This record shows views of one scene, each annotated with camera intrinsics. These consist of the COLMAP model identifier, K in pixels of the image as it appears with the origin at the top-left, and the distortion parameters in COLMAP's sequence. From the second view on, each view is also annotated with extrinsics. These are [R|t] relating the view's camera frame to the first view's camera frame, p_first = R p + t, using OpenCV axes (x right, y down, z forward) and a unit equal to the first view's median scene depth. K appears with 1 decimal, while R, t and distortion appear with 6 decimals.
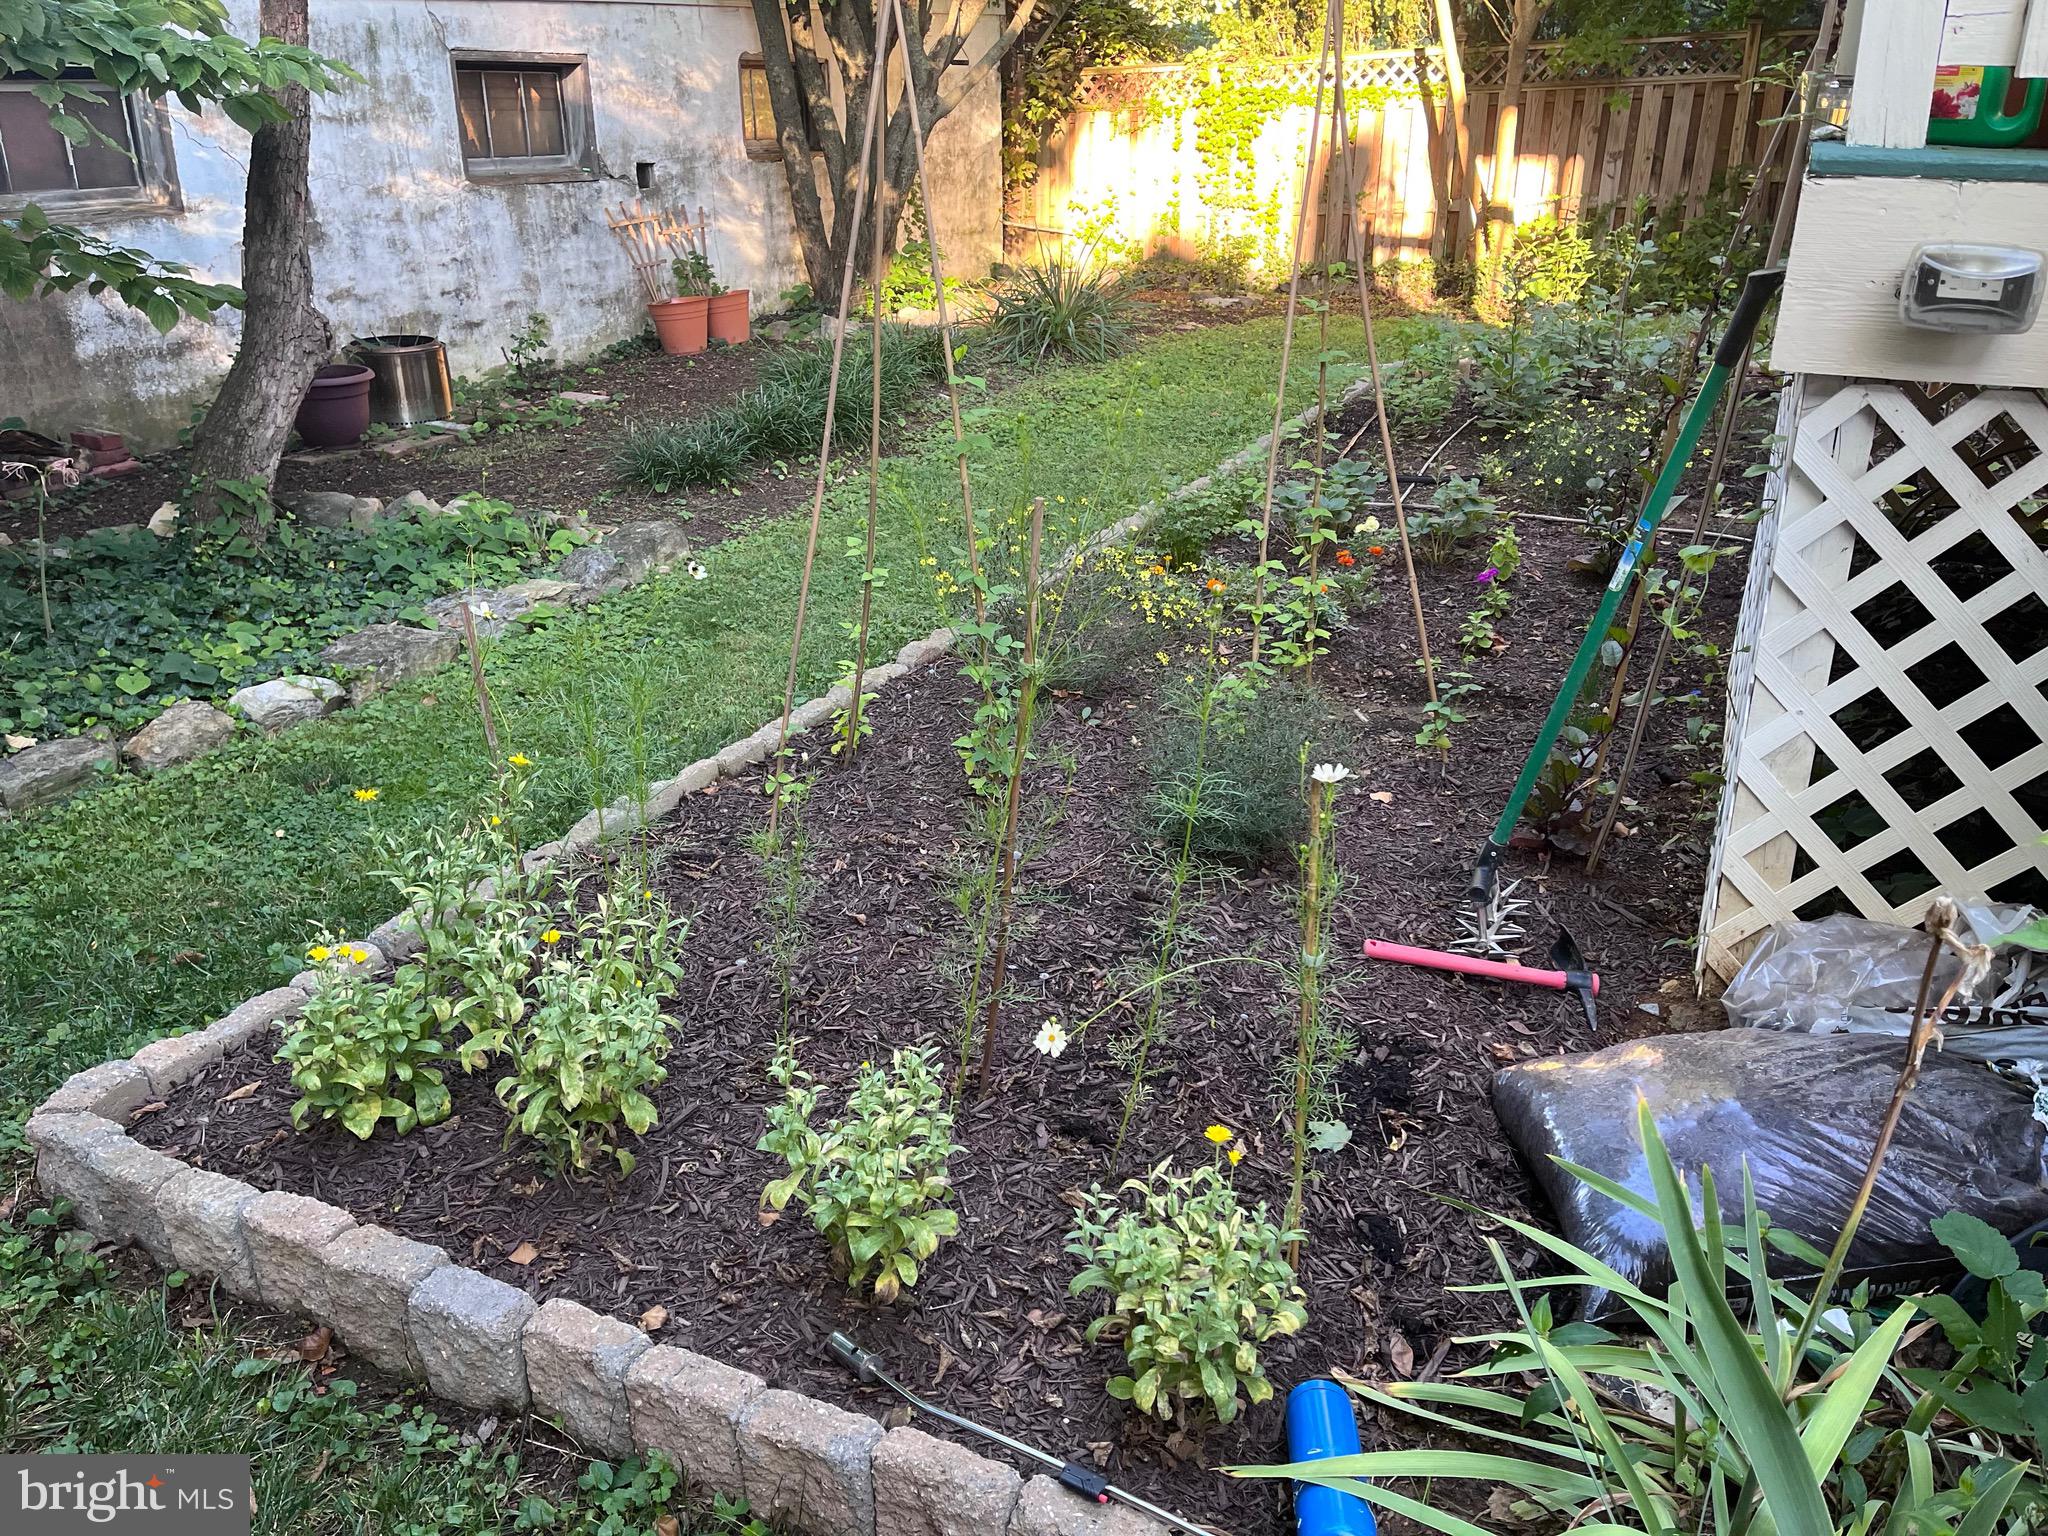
lens RADIAL K [[1584.6, 0, 1024.0], [0, 1584.6, 768.0], [0, 0, 1]] dist [0.046436, -0.004436]
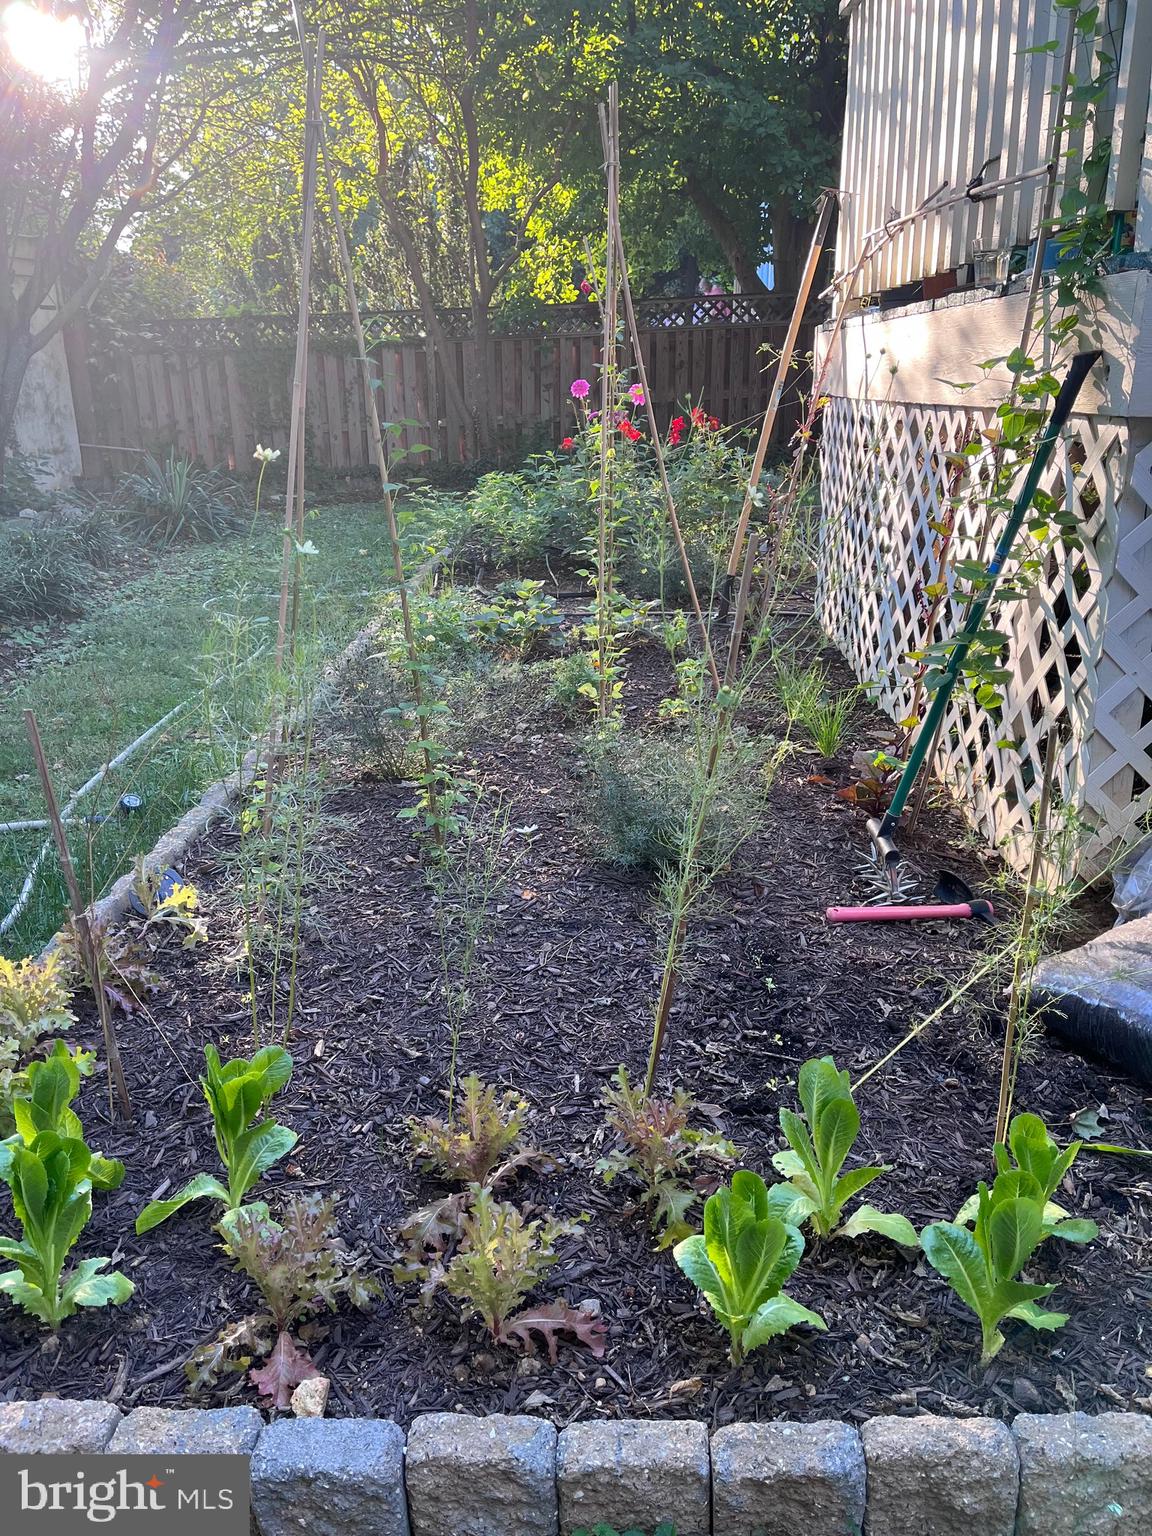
lens RADIAL K [[1181.9, 0, 576.0], [0, 1181.9, 768.0], [0, 0, 1]] dist [0.102994, -0.143670]
pose [[0.909078, -0.131616, 0.395291, -0.085218], [0.161864, 0.985831, -0.044007, 0.002987], [-0.383898, 0.103989, 0.917501, 0.060017]]
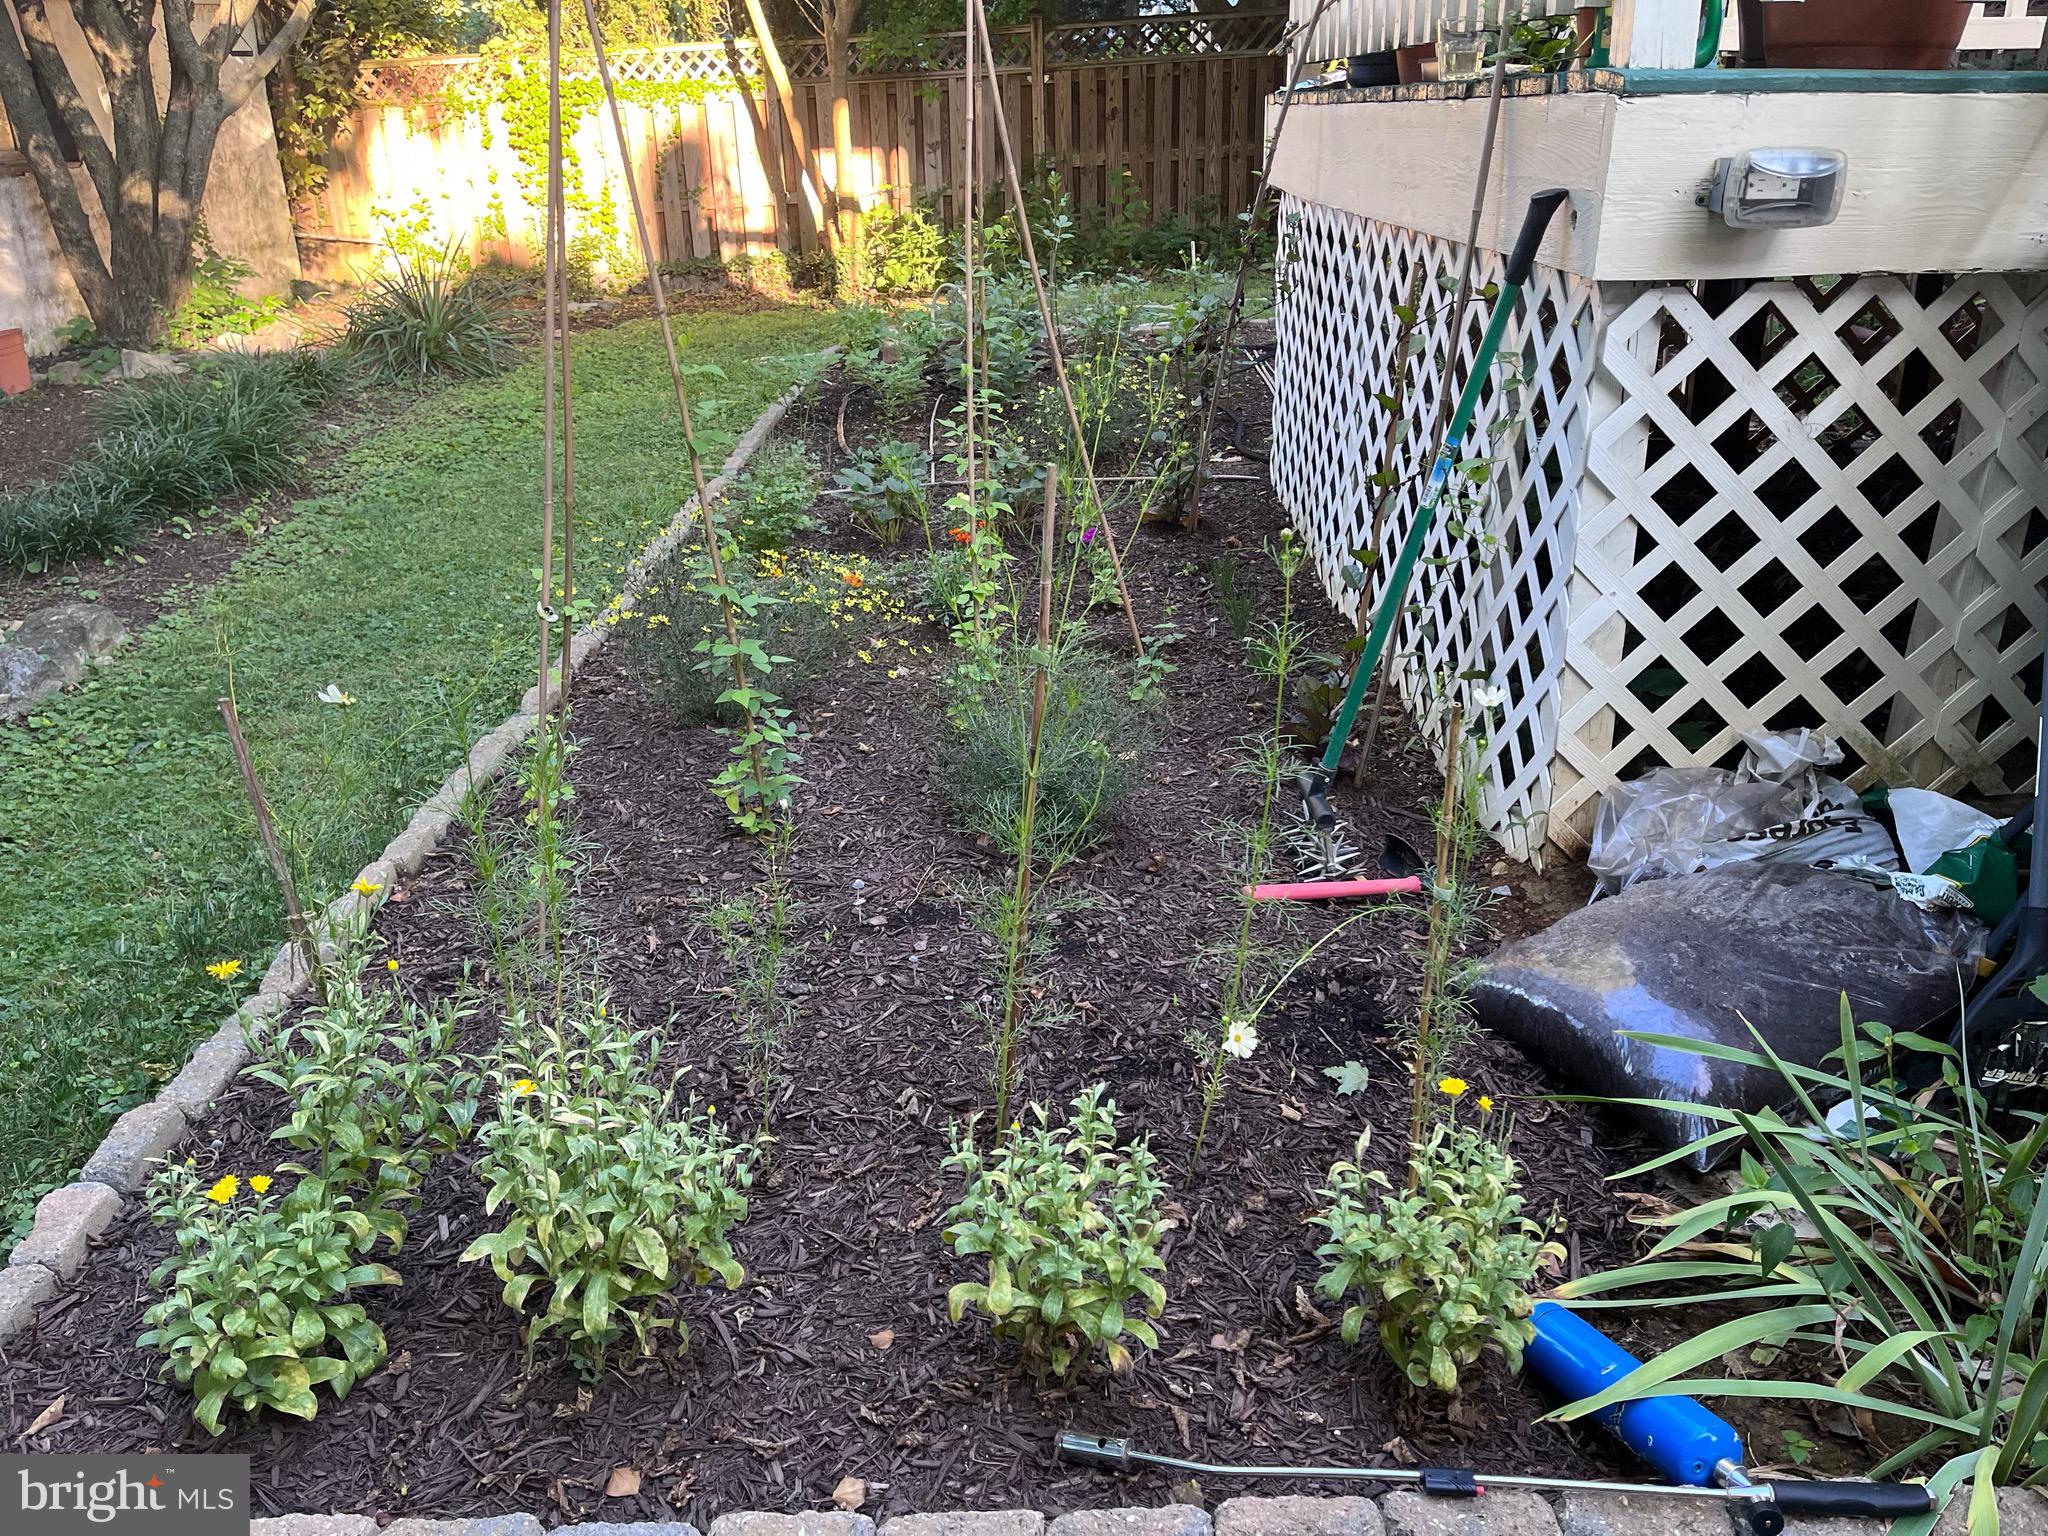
lens RADIAL K [[1575.9, 0, 1036.3], [0, 1575.9, 784.0], [0, 0, 1]] dist [0.102994, -0.143670]
pose [[0.896461, -0.187592, 0.401455, -0.079555], [0.185610, 0.981628, 0.044222, -0.006710], [-0.402375, 0.034871, 0.914811, 0.037498]]
